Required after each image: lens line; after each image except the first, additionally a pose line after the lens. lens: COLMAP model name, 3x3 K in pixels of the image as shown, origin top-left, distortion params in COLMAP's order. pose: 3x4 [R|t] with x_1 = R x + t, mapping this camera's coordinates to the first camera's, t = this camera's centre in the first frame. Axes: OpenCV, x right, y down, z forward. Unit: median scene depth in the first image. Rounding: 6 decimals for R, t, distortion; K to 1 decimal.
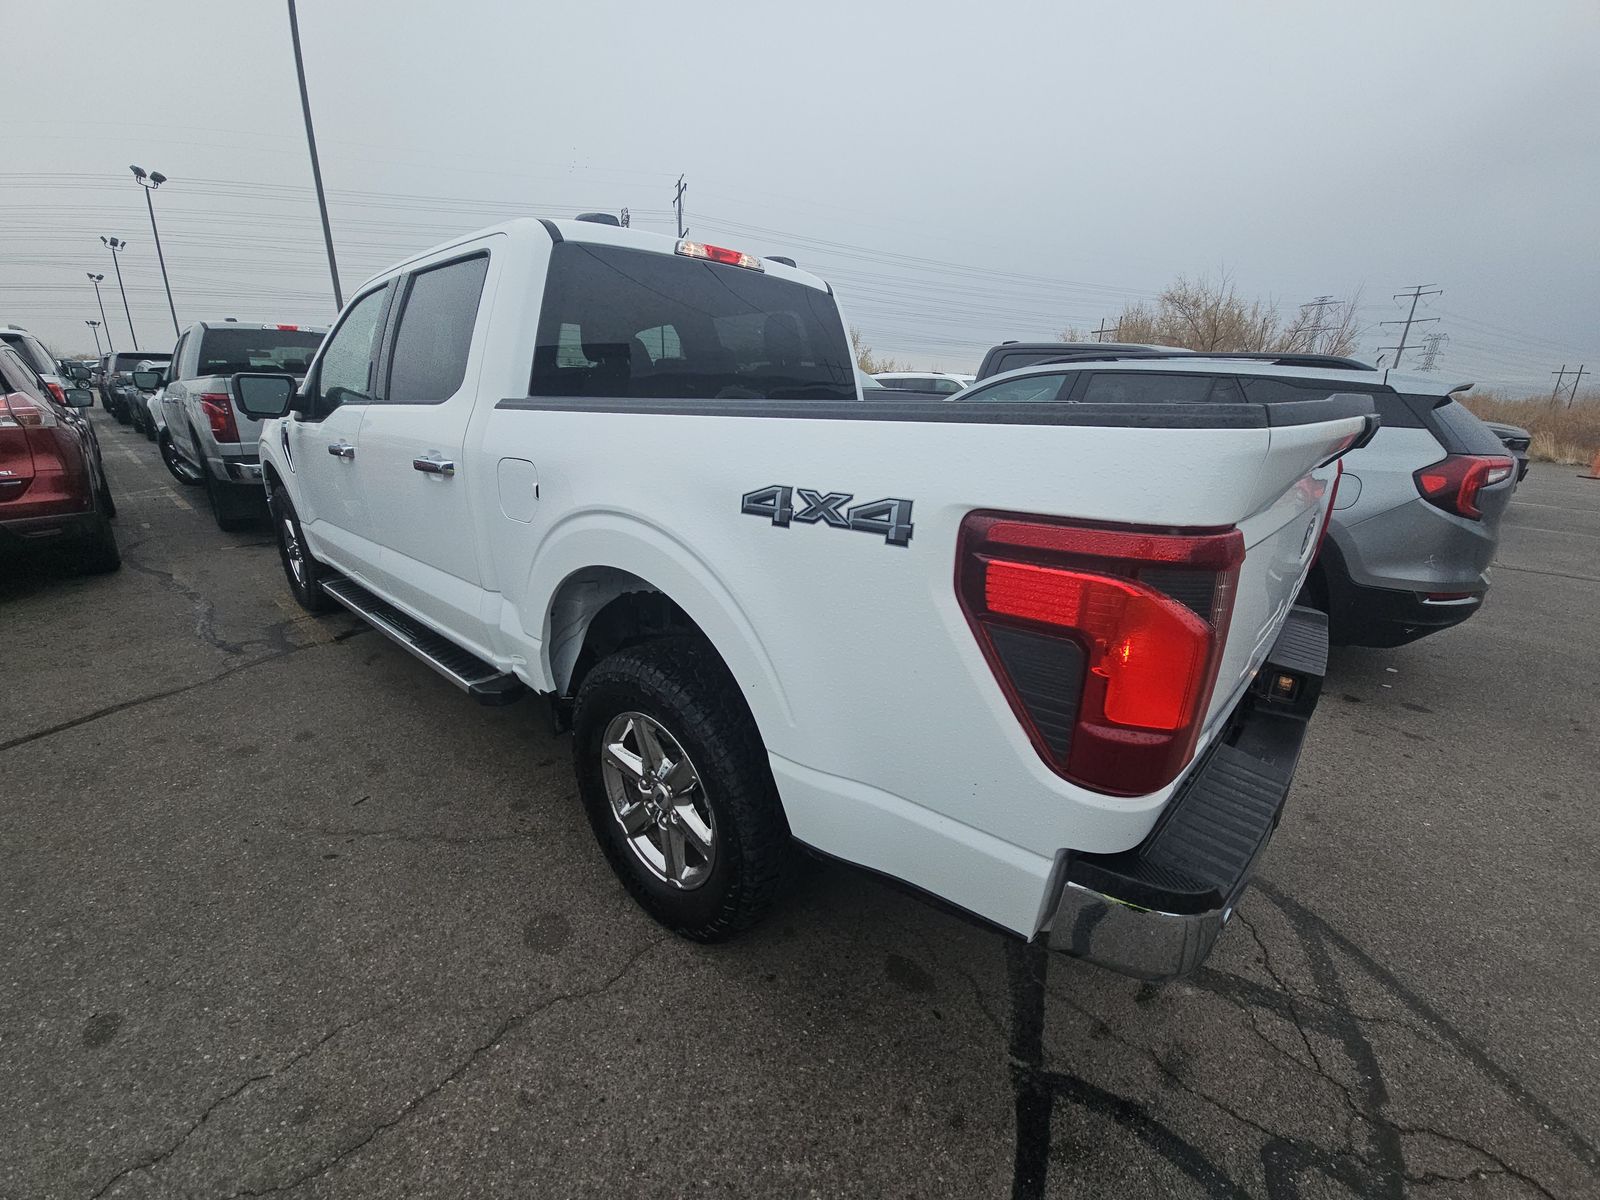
lens RADIAL K [[655.0, 0, 799.2], [0, 655.0, 601.2], [0, 0, 1]] dist [0.000066, -0.003424]
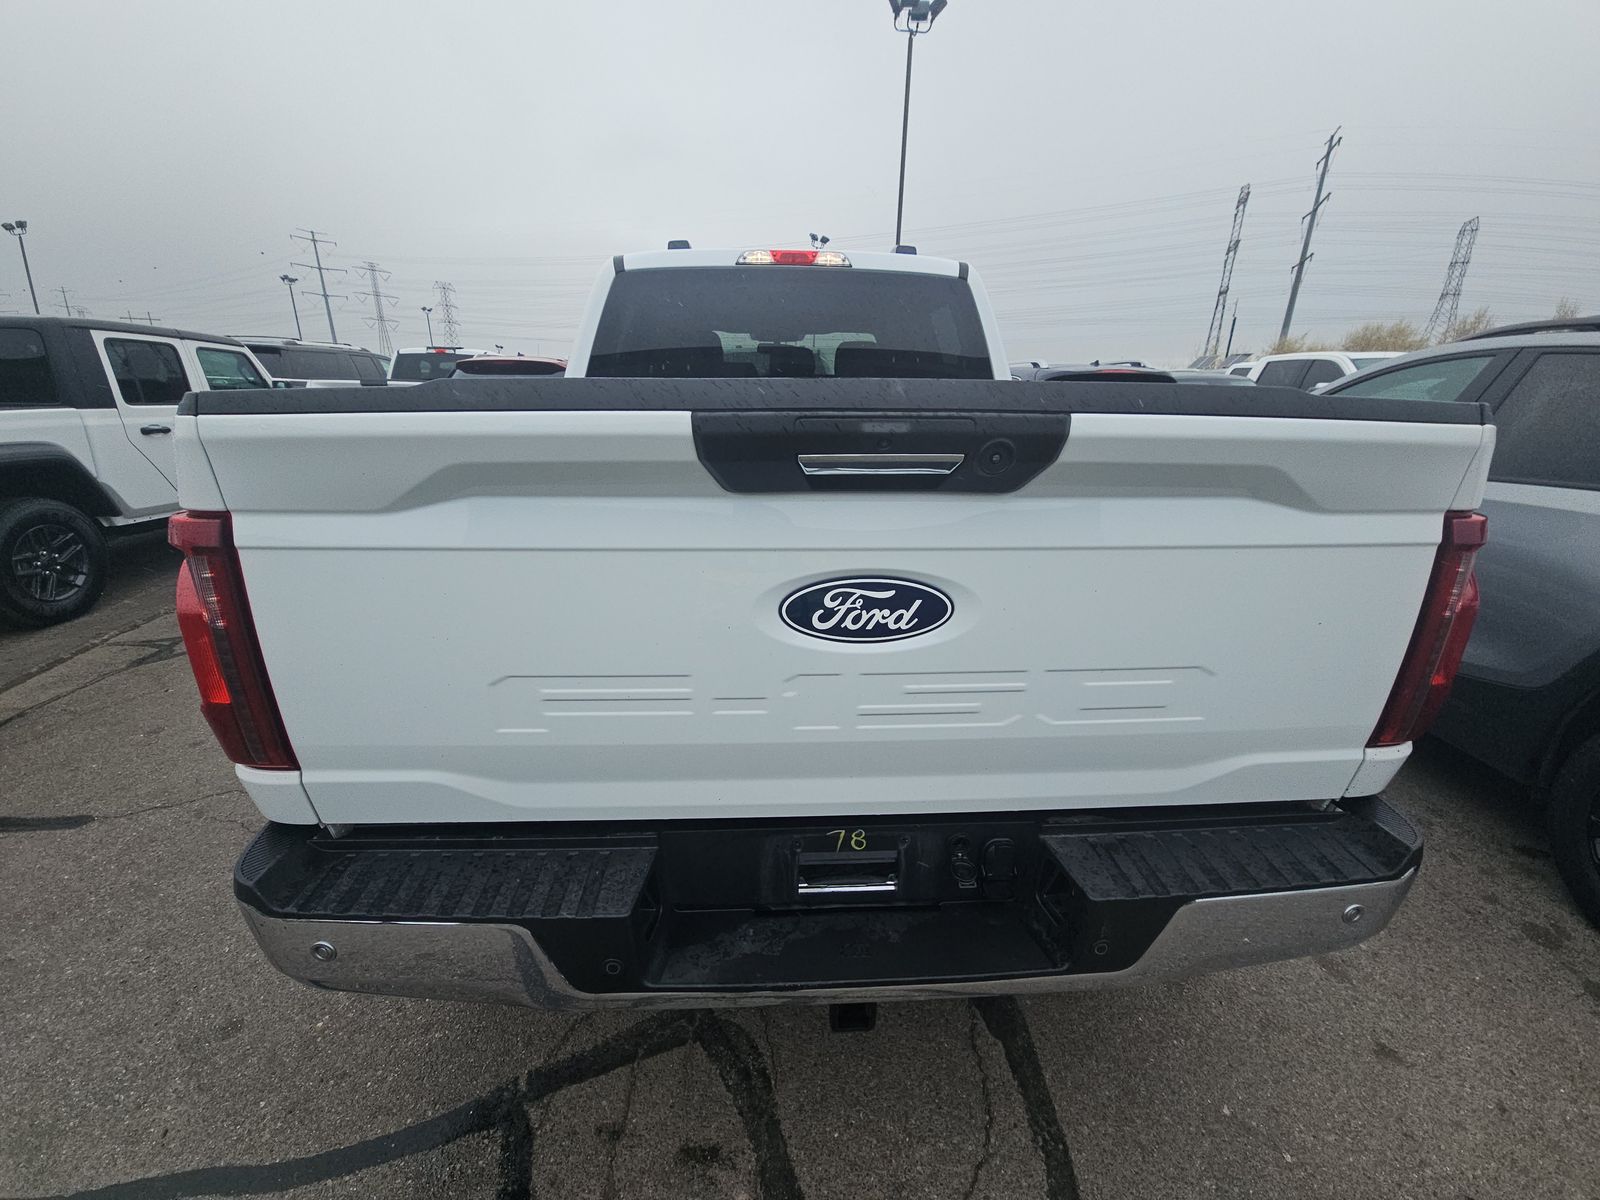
lens RADIAL K [[655.0, 0, 795.8], [0, 655.0, 602.1], [0, 0, 1]] dist [0.000066, -0.003424]
pose [[0.710252, 0.202829, -0.674093, 0.968245], [-0.205697, 0.975596, 0.076817, -0.123317], [0.673224, 0.084100, 0.734641, 0.431122]]
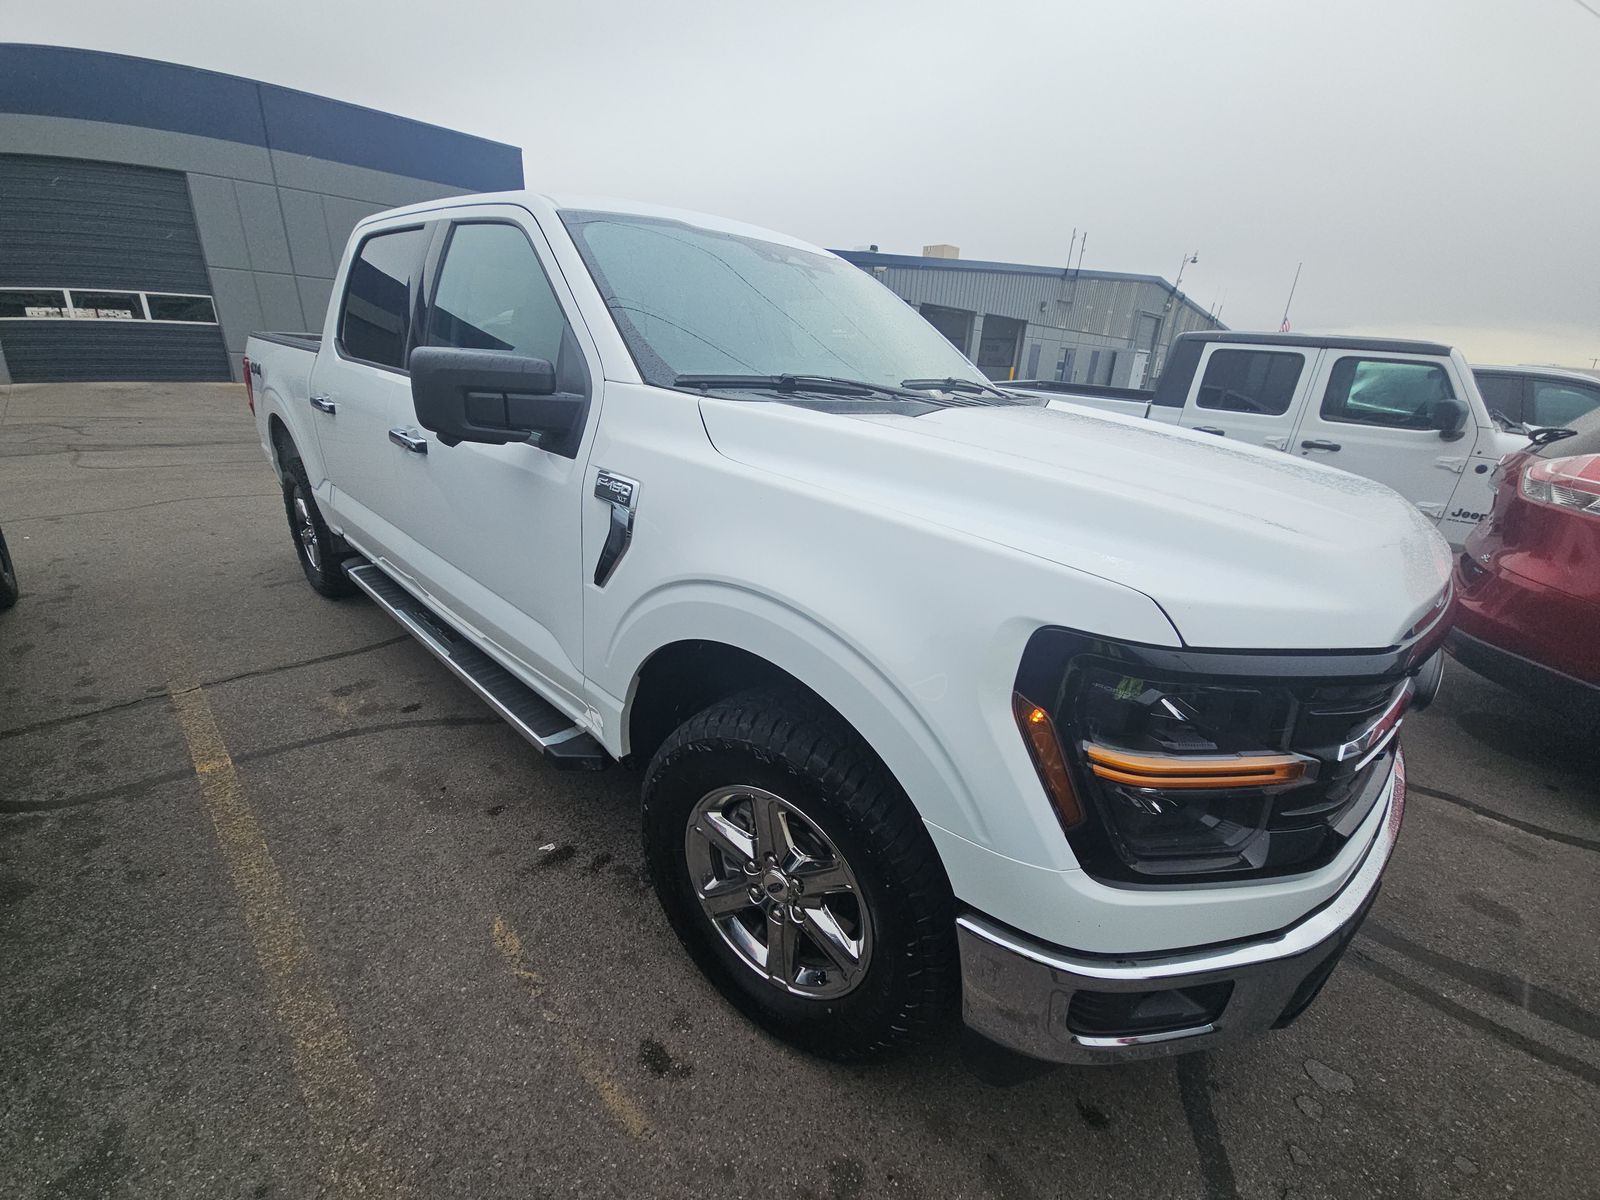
lens RADIAL K [[655.0, 0, 789.2], [0, 655.0, 605.1], [0, 0, 1]] dist [0.000066, -0.003424]
pose [[-0.996062, -0.088655, -0.000709, -1.104272], [-0.069729, 0.778431, 0.623845, -1.214830], [-0.054755, 0.621438, -0.781548, 3.606026]]
